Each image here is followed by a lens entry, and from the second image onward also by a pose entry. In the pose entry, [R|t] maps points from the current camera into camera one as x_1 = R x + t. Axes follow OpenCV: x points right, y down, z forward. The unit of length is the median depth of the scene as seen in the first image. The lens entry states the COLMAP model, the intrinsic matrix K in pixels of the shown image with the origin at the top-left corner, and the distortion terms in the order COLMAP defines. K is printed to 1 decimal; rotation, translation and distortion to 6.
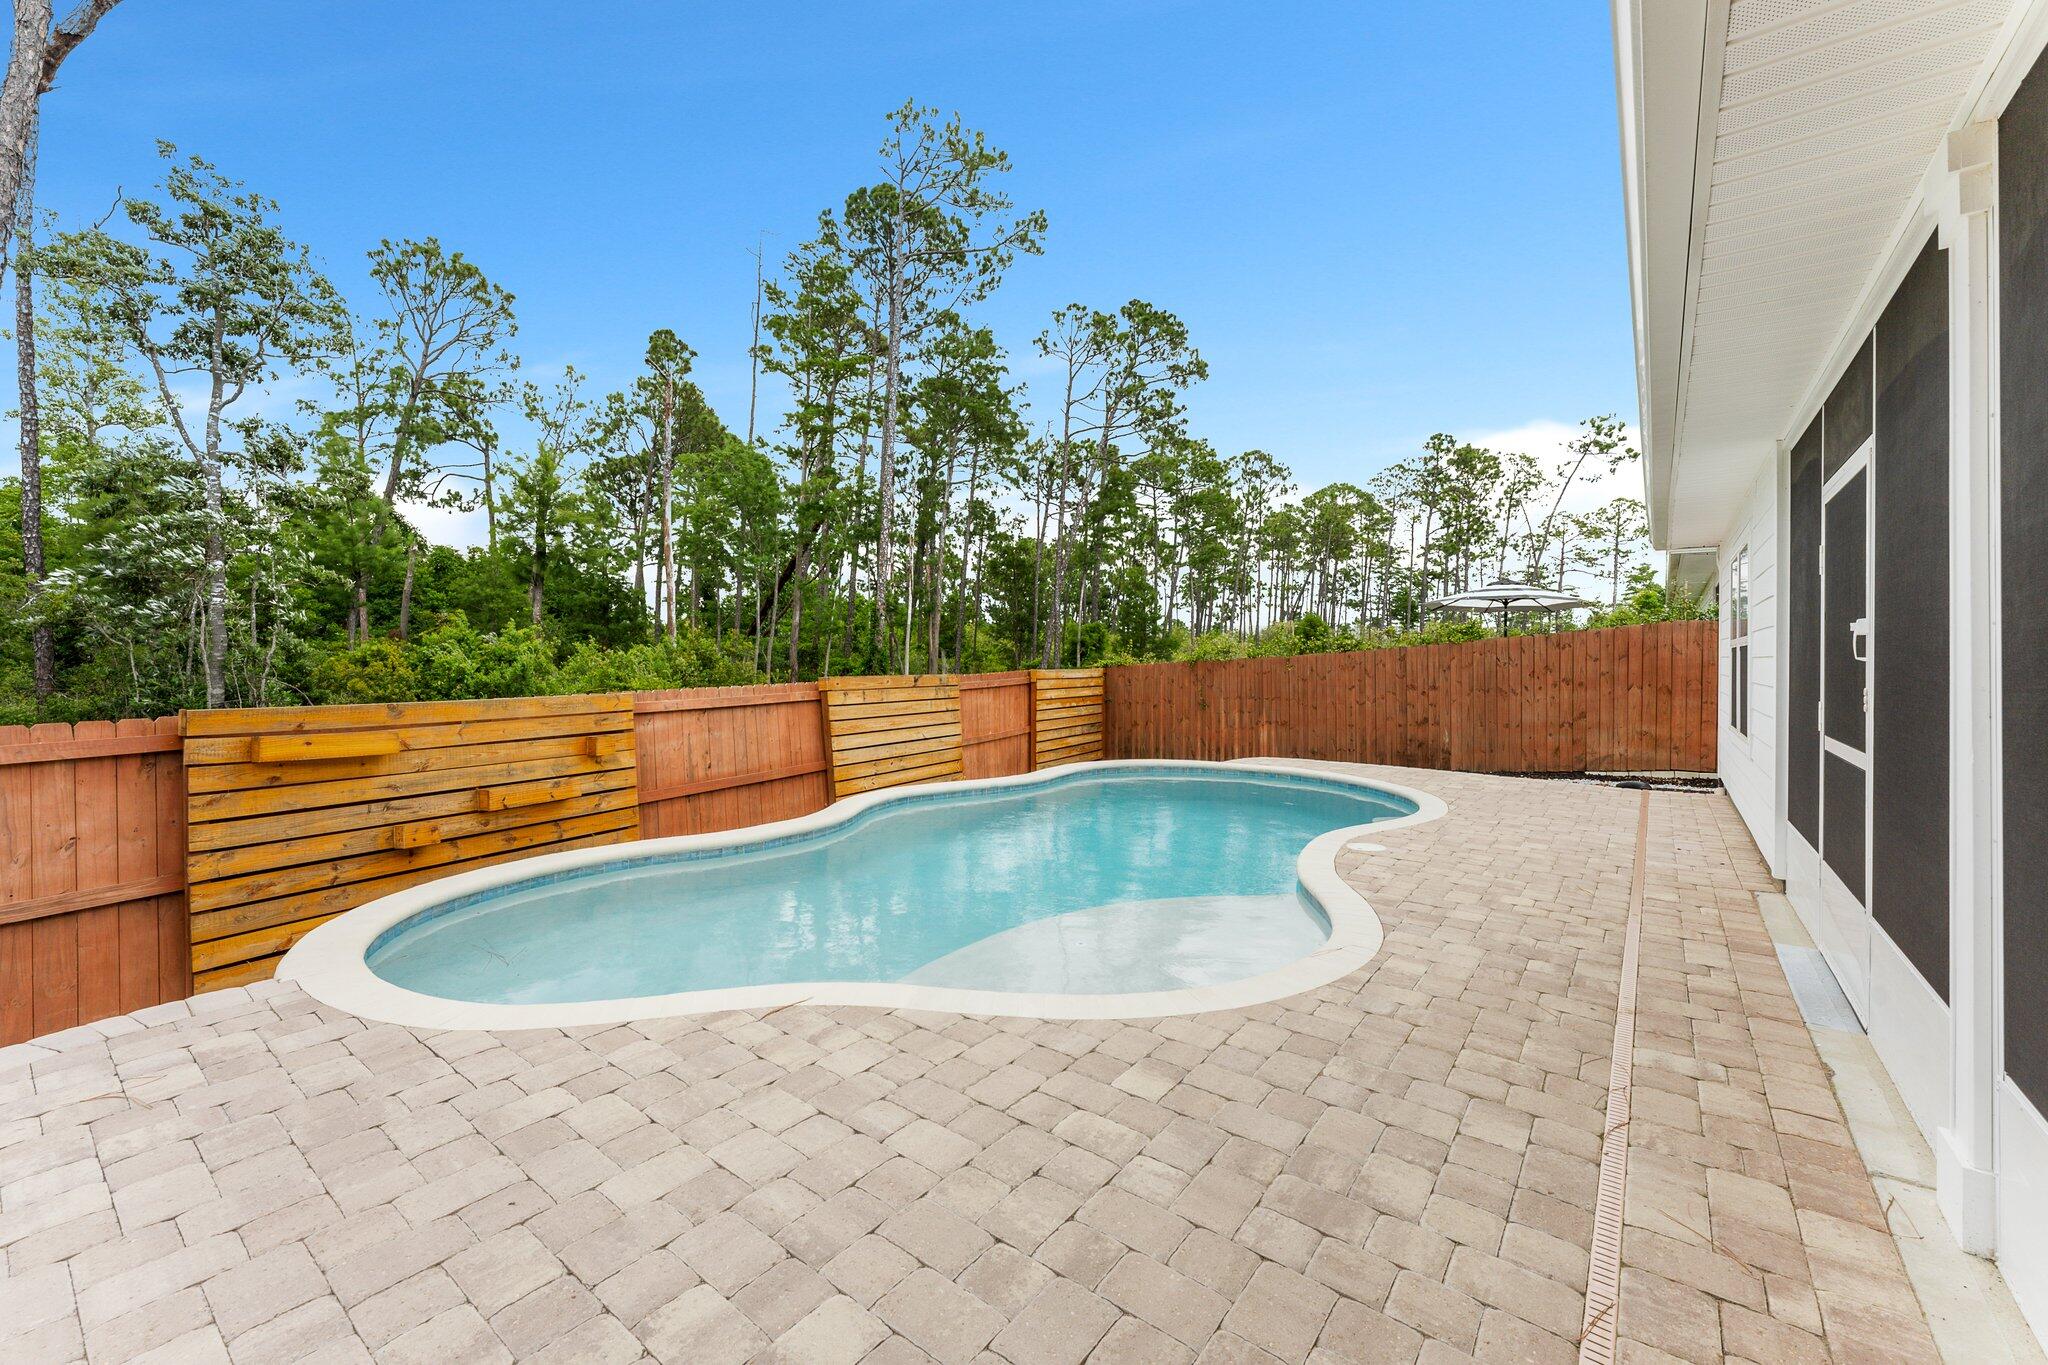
lens RADIAL K [[807.4, 0, 1037.2], [0, 807.4, 651.4], [0, 0, 1]] dist [-0.001361, 0.000417]
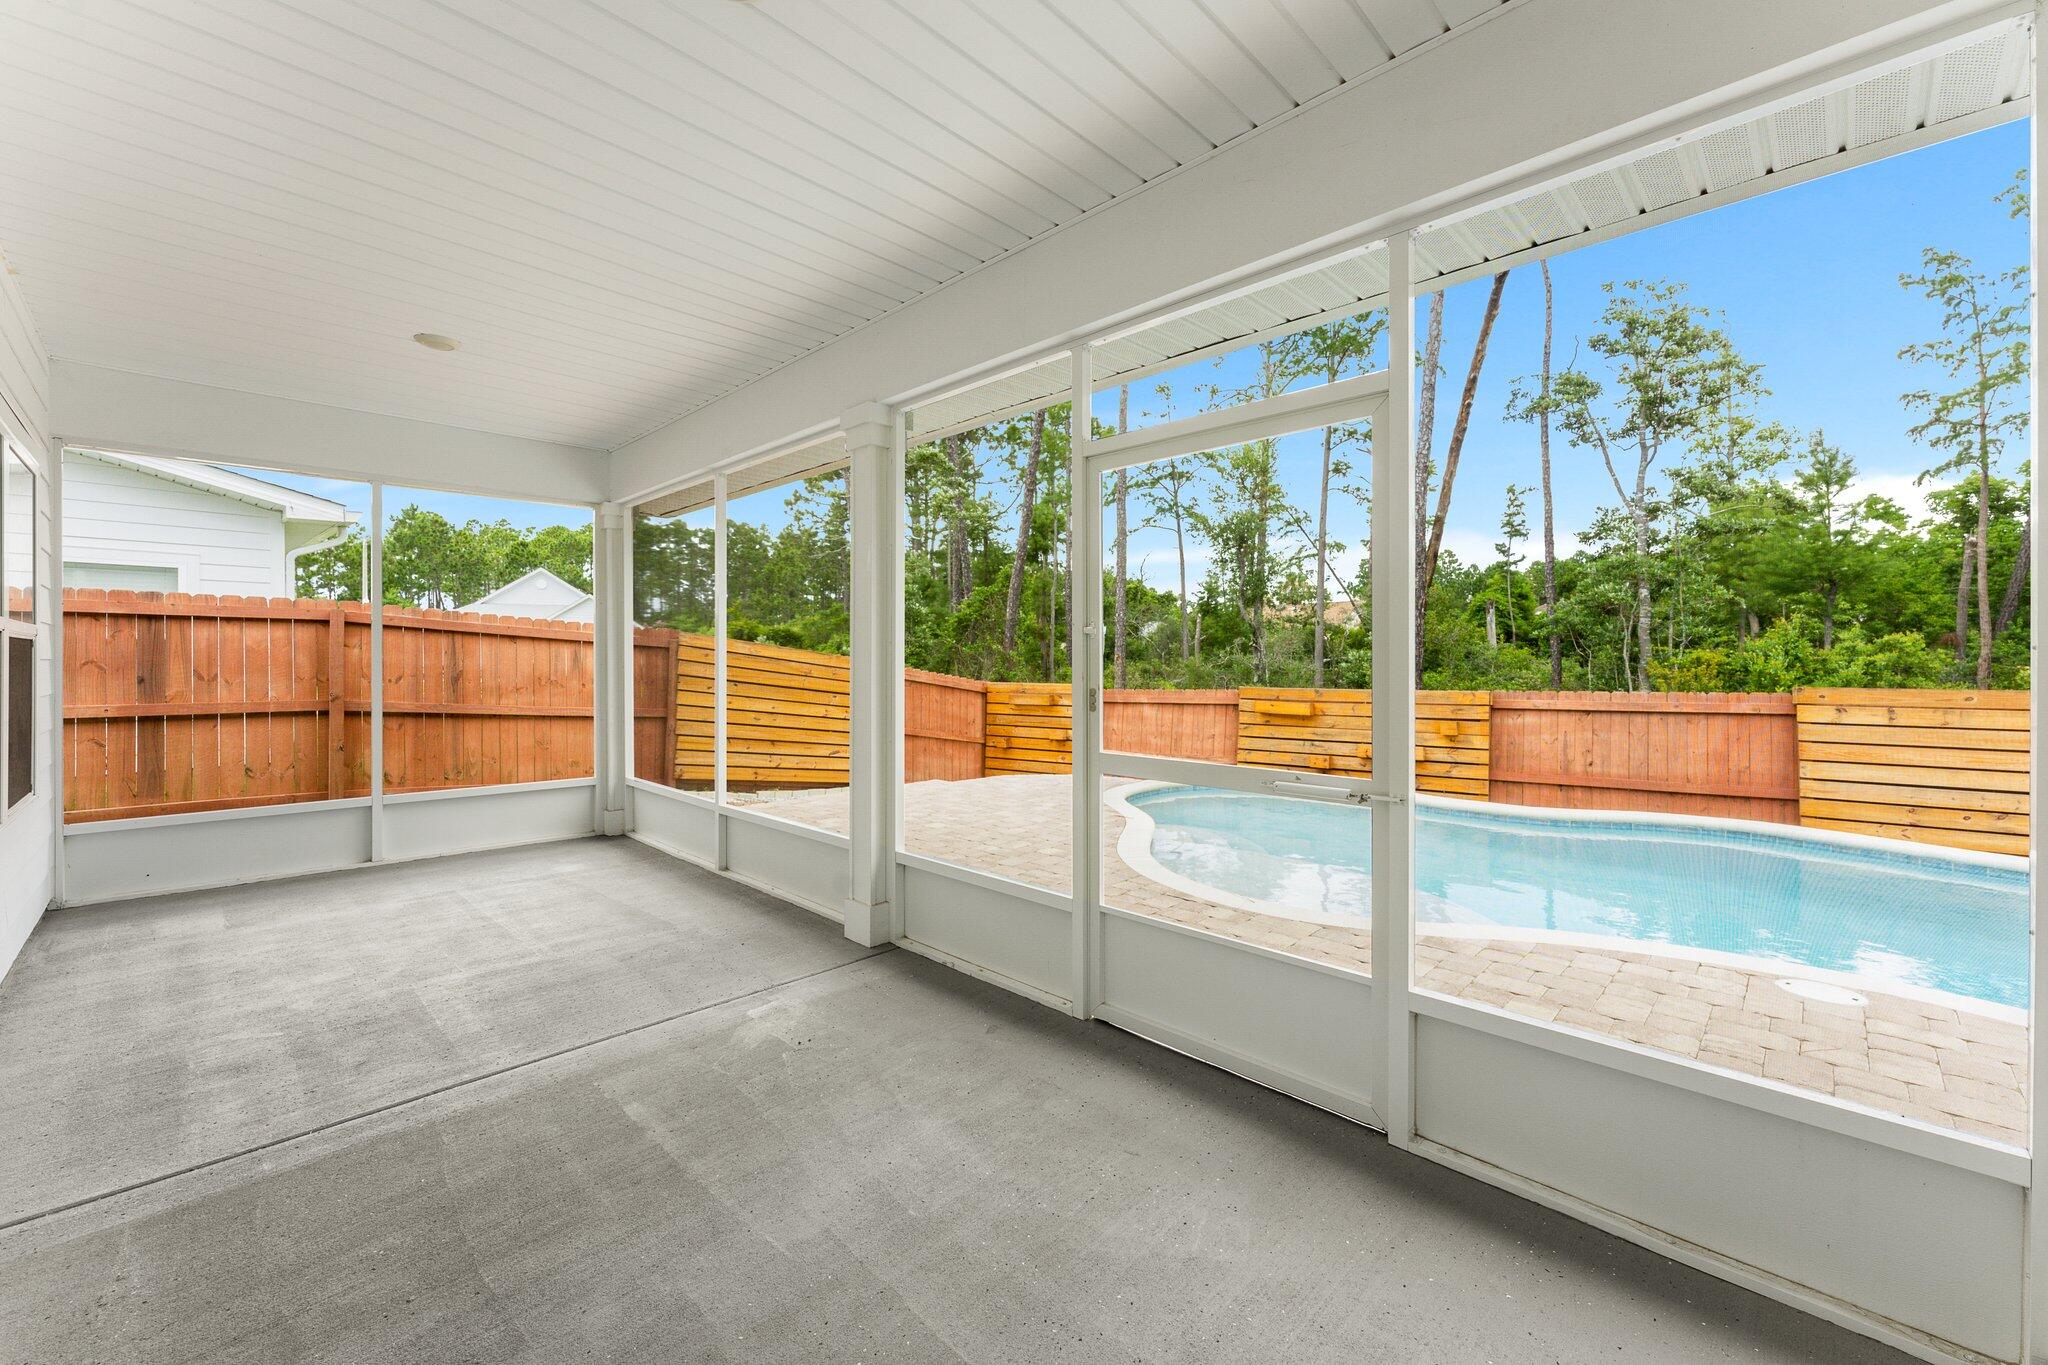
lens RADIAL K [[807.4, 0, 1040.0], [0, 807.4, 667.9], [0, 0, 1]] dist [-0.001361, 0.000417]
pose [[-0.091647, 0.001917, -0.995790, 0.823480], [0.007020, 0.999975, 0.001279, 0.007714], [0.995767, -0.006873, -0.091658, 0.407921]]
